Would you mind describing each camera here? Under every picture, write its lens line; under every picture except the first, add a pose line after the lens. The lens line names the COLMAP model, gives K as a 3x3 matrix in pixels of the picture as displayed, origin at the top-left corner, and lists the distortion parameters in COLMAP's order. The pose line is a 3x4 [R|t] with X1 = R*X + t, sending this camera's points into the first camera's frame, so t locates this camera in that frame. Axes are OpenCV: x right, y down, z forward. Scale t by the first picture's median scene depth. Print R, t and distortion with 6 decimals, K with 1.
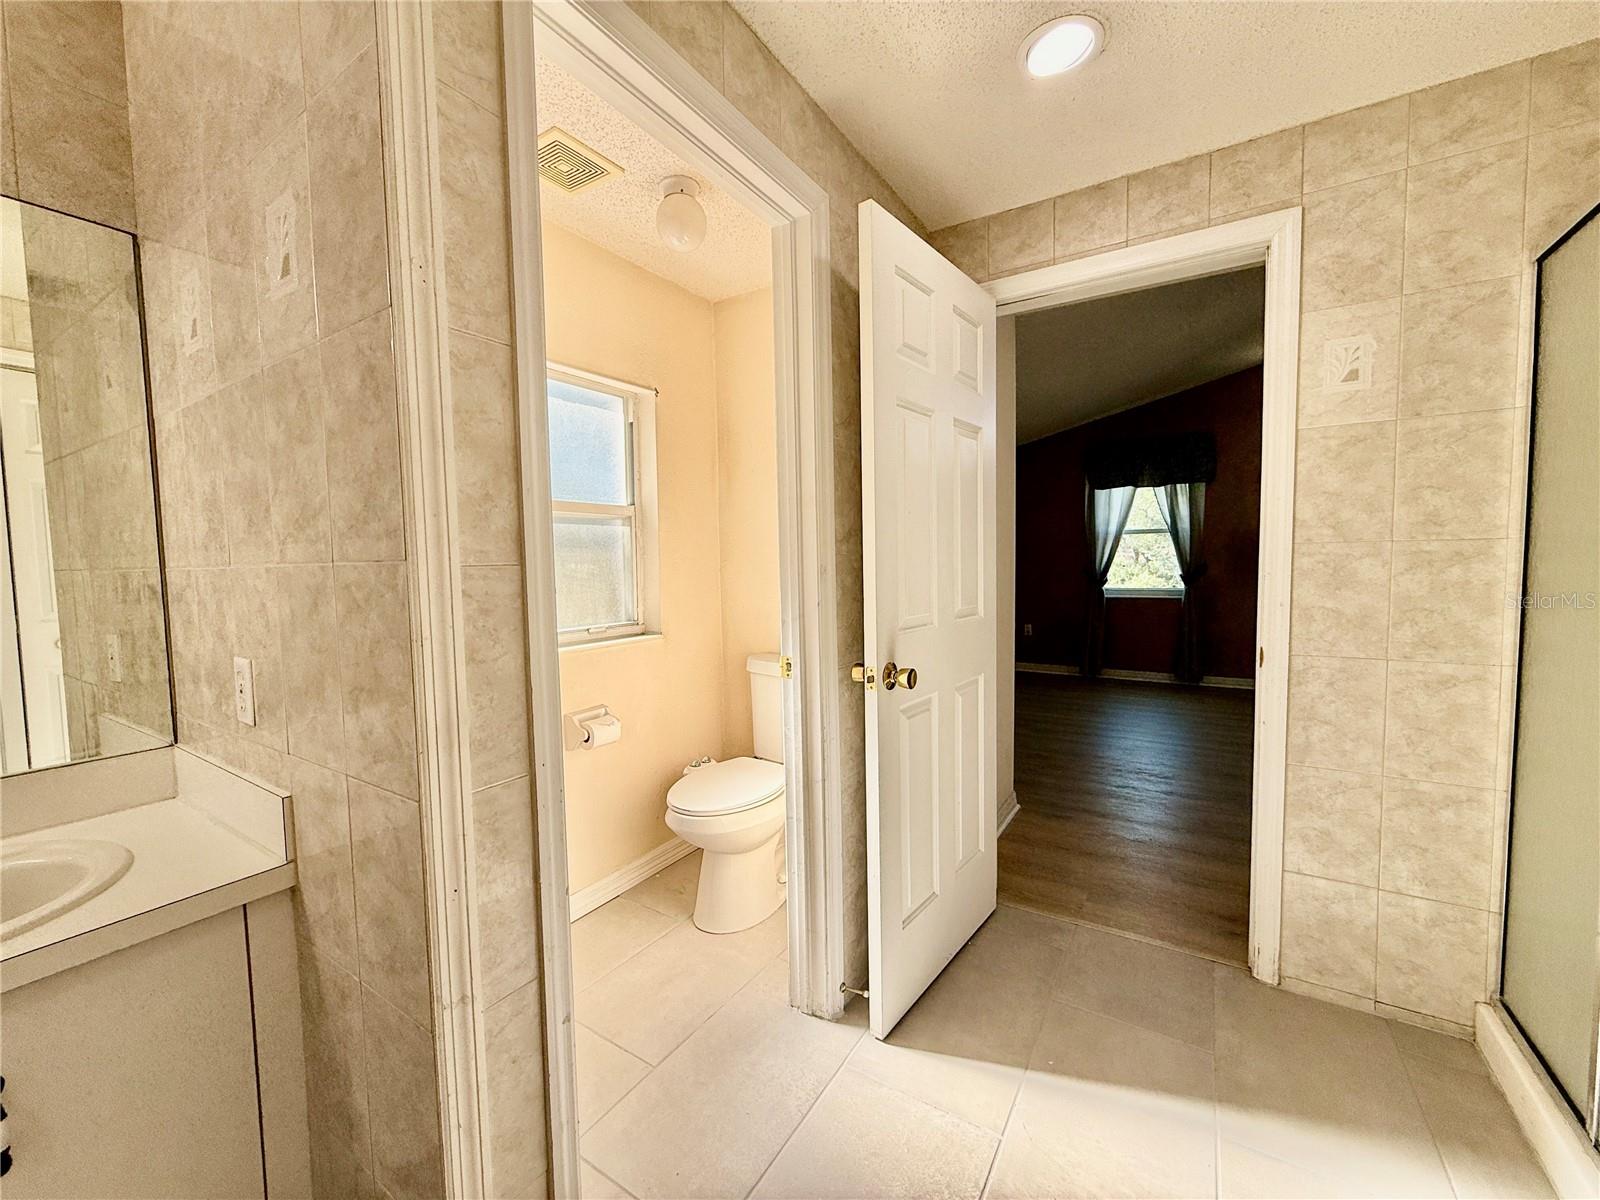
lens RADIAL K [[638.0, 0, 797.4], [0, 638.0, 598.7], [0, 0, 1]] dist [-0.001957, 0.000003]
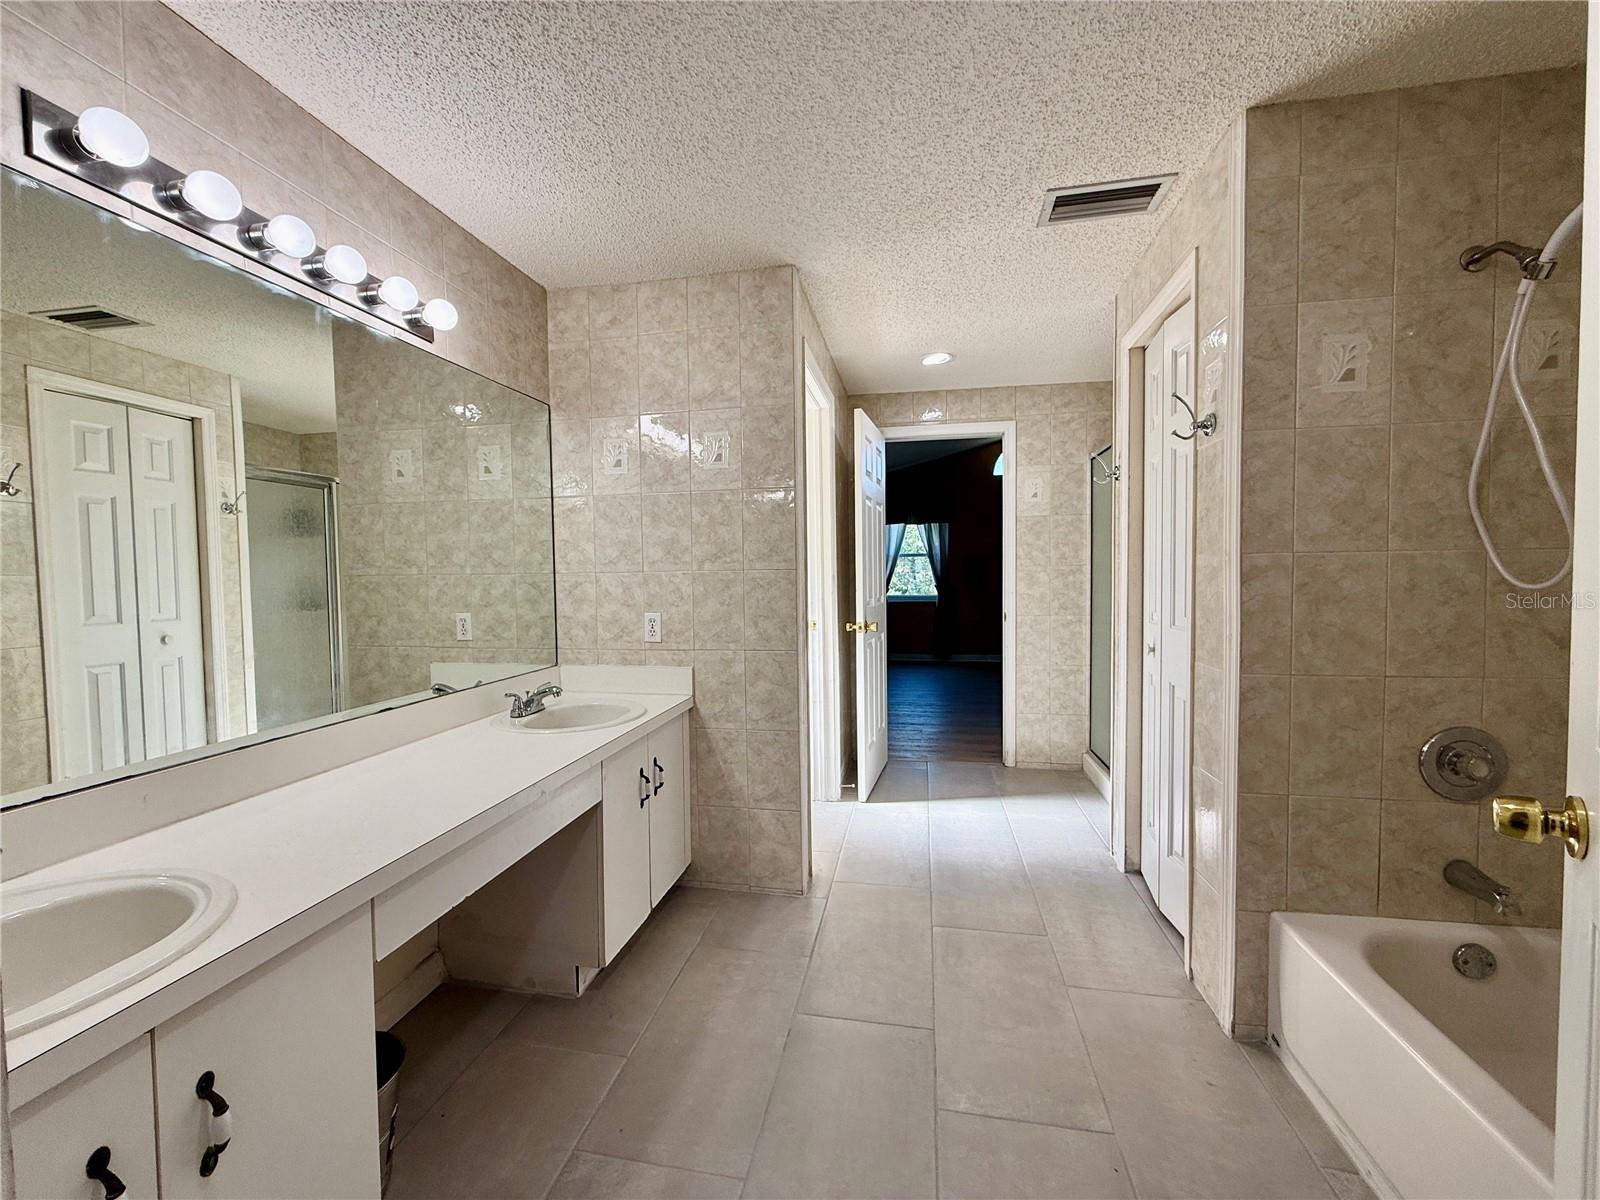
lens RADIAL K [[638.0, 0, 797.4], [0, 638.0, 598.7], [0, 0, 1]] dist [-0.001957, 0.000003]
pose [[0.929661, -0.010924, 0.368253, -0.807657], [0.020373, 0.999555, -0.021781, 0.066216], [-0.367851, 0.027752, 0.929470, -0.847246]]
